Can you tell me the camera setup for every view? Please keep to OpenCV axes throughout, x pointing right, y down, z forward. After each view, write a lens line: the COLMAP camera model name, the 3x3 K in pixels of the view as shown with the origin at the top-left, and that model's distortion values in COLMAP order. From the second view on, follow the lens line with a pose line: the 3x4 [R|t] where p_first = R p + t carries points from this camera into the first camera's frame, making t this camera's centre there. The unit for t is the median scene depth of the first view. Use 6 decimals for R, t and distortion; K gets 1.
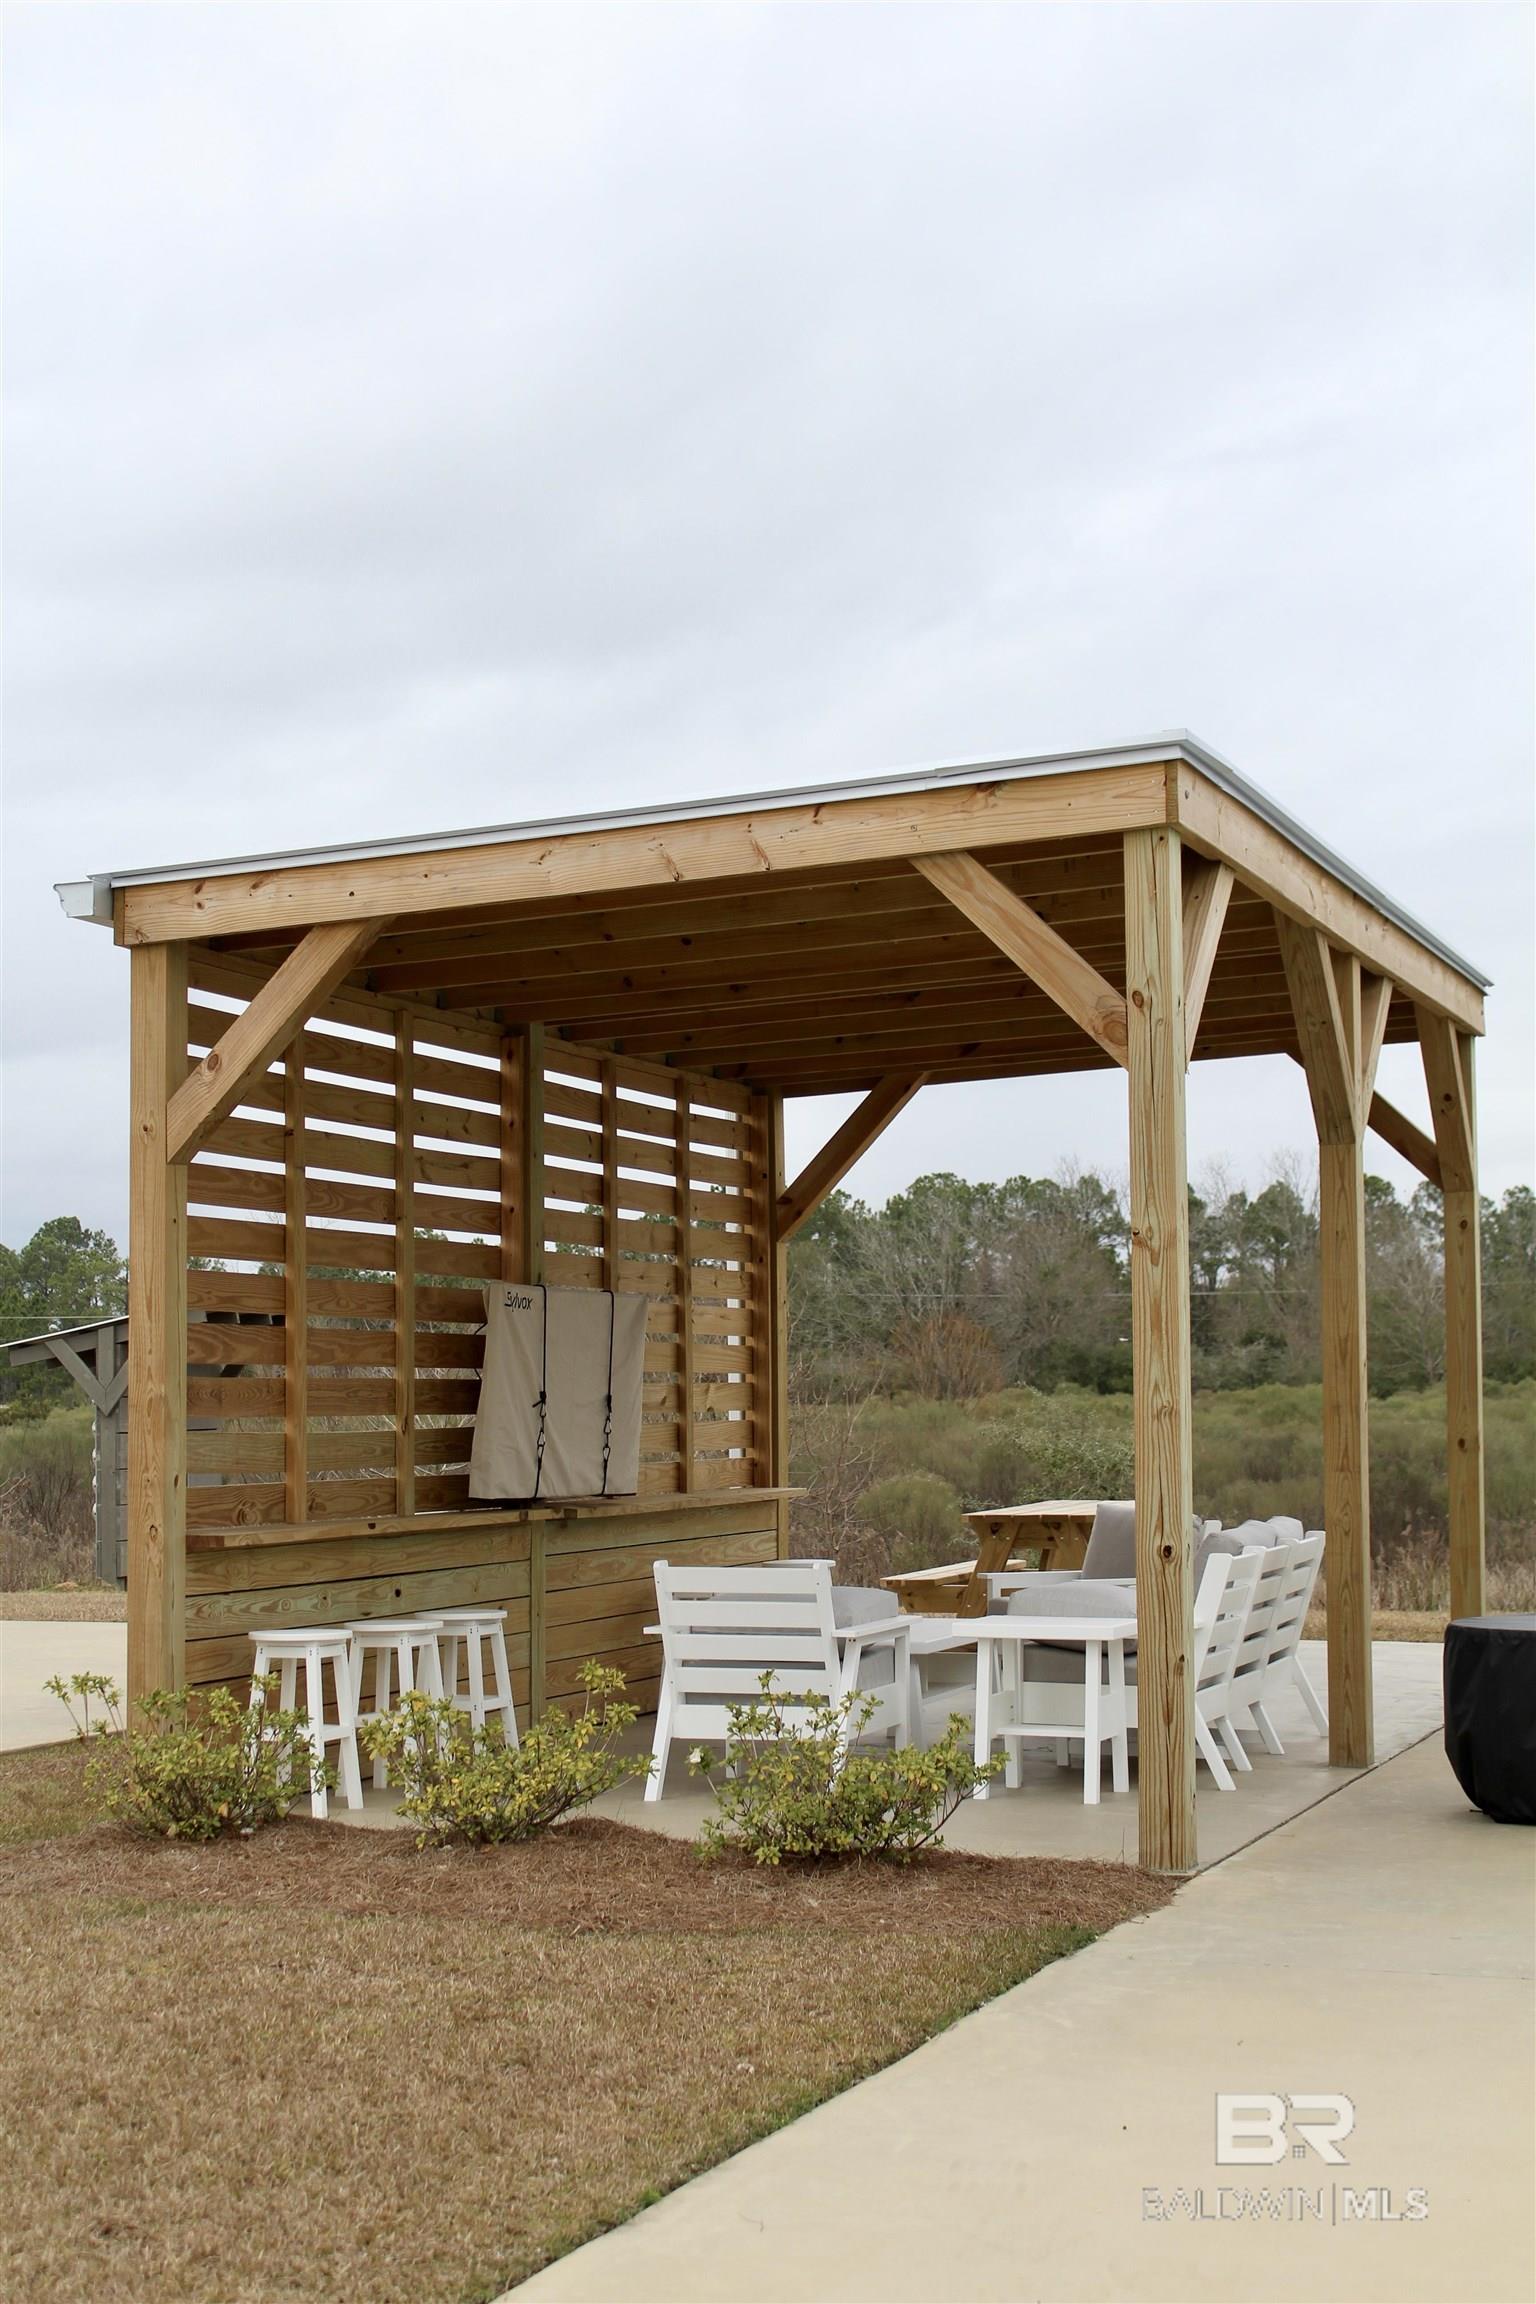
lens RADIAL K [[3354.1, 0, 761.0], [0, 3354.1, 1151.9], [0, 0, 1]] dist [-0.036483, 0.070555]
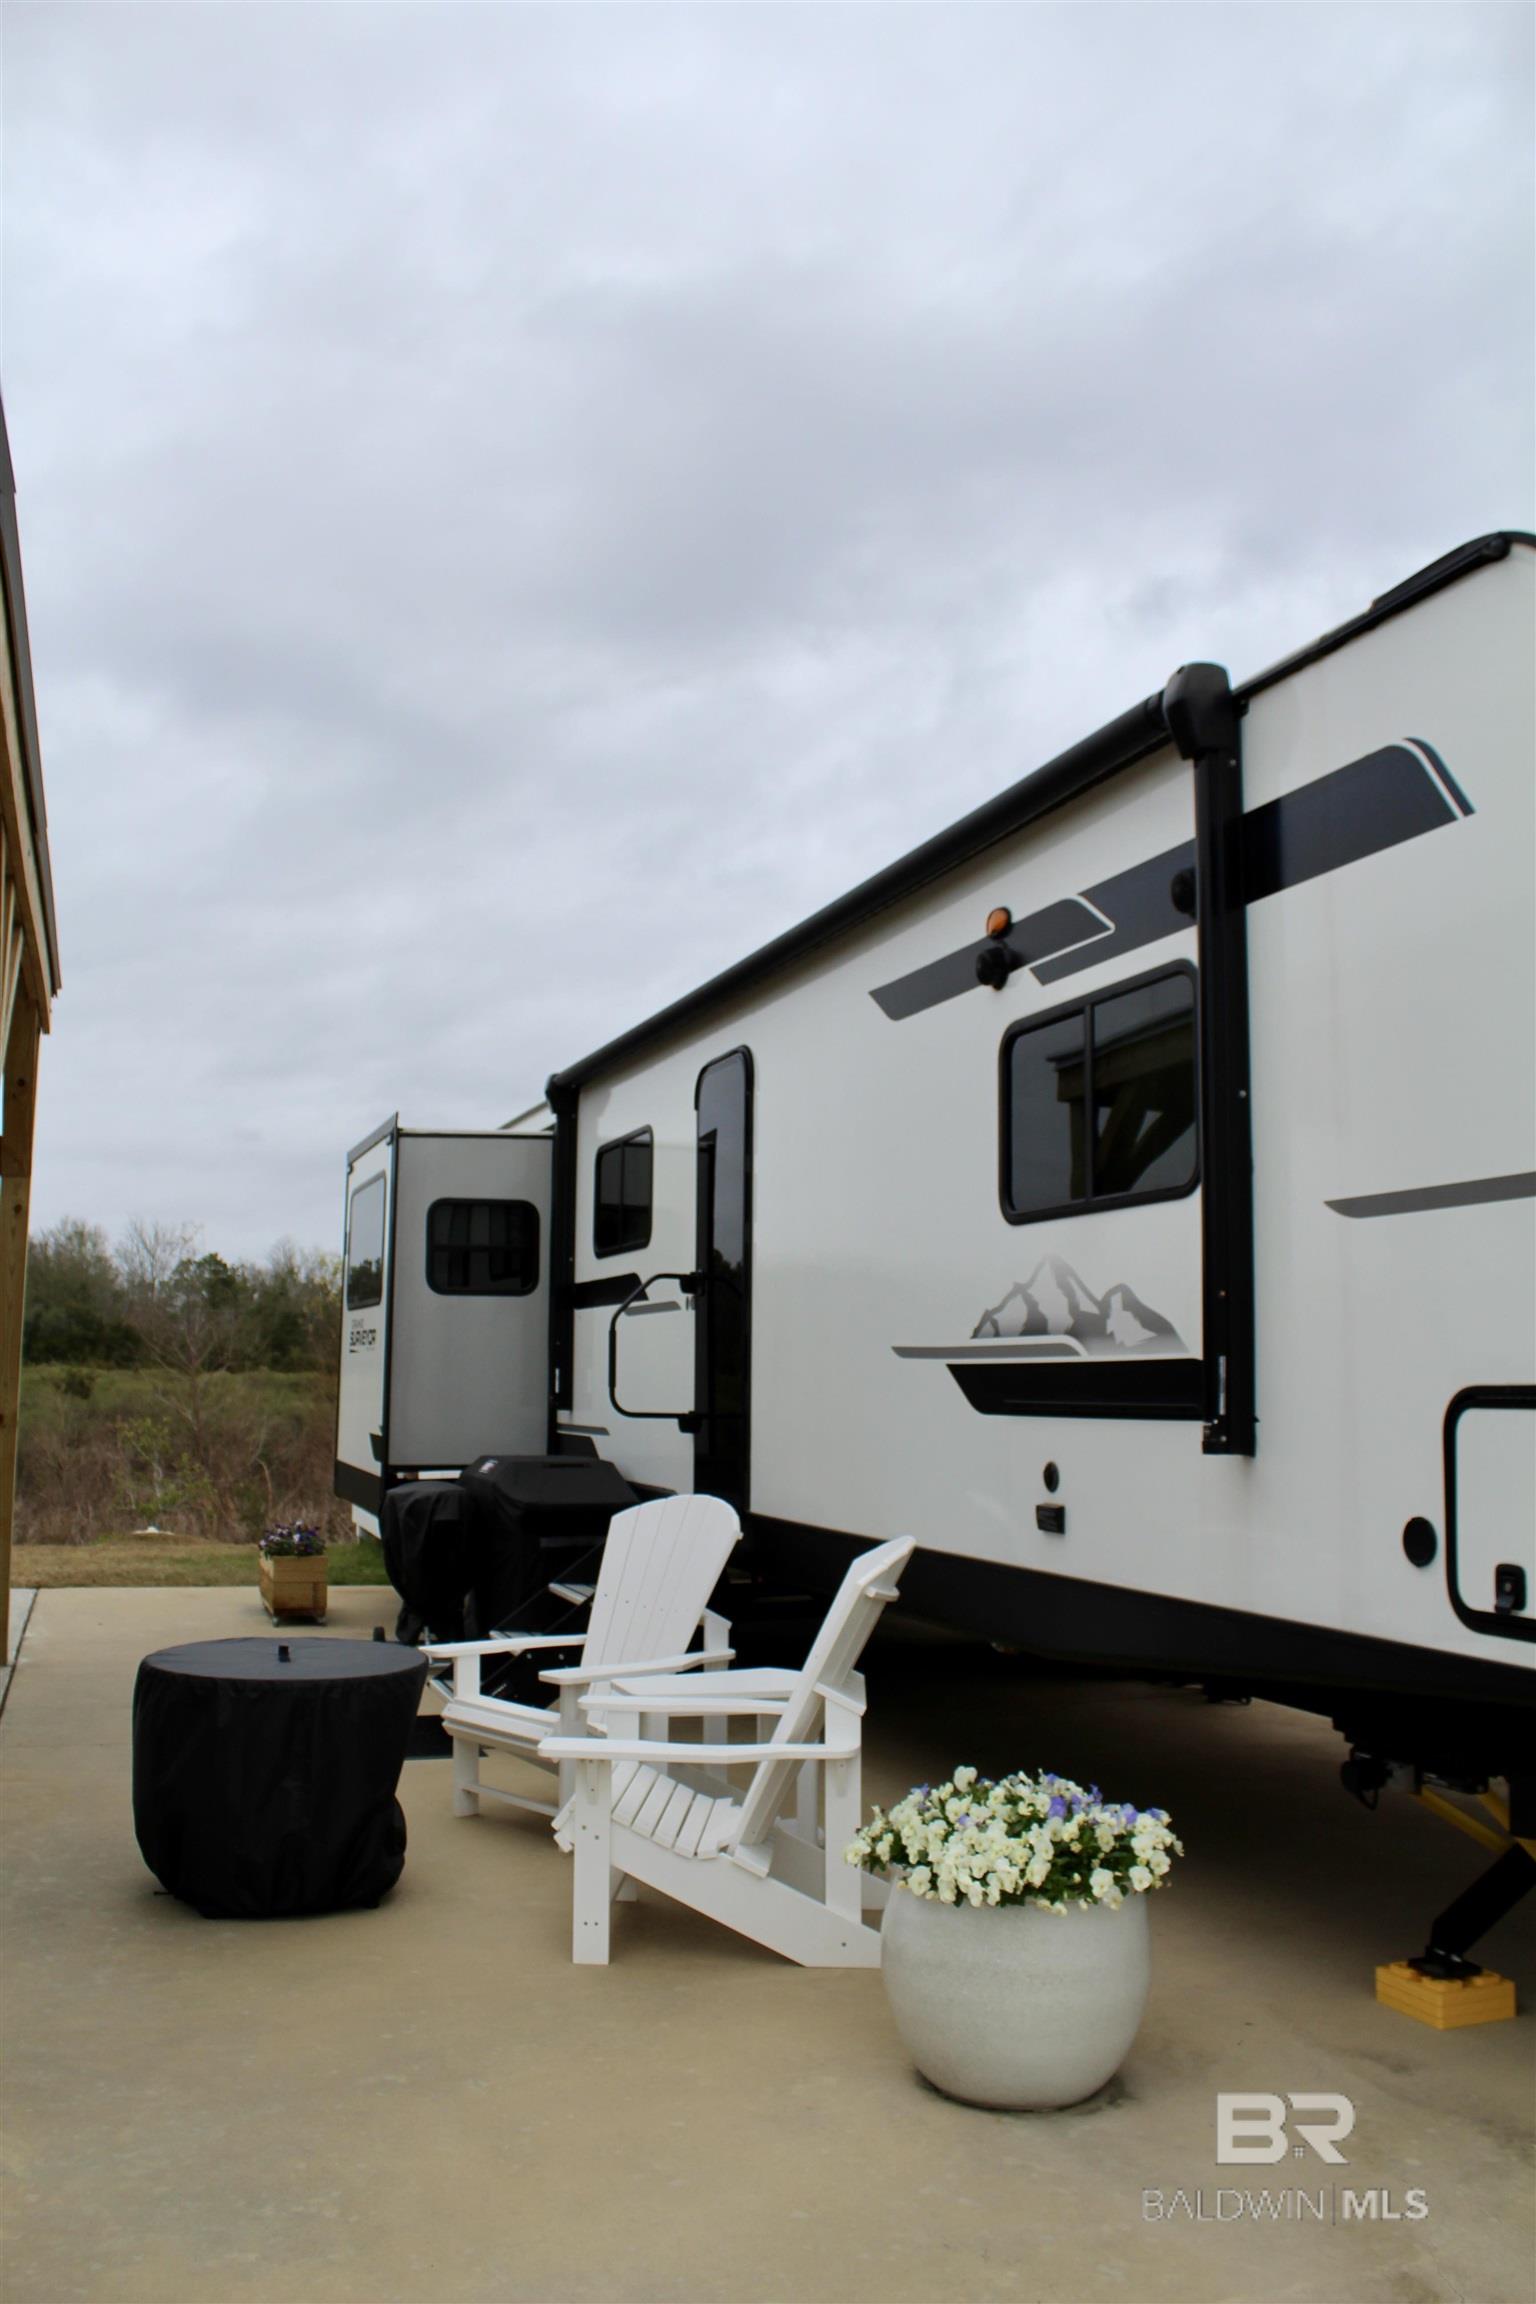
lens RADIAL K [[1909.6, 0, 763.1], [0, 1909.6, 1151.3], [0, 0, 1]] dist [-0.167719, 0.148575]
pose [[0.768859, 0.094743, 0.632361, 0.023409], [-0.065686, 0.995433, -0.069275, 0.034782], [-0.636036, 0.011726, 0.771570, 0.486156]]
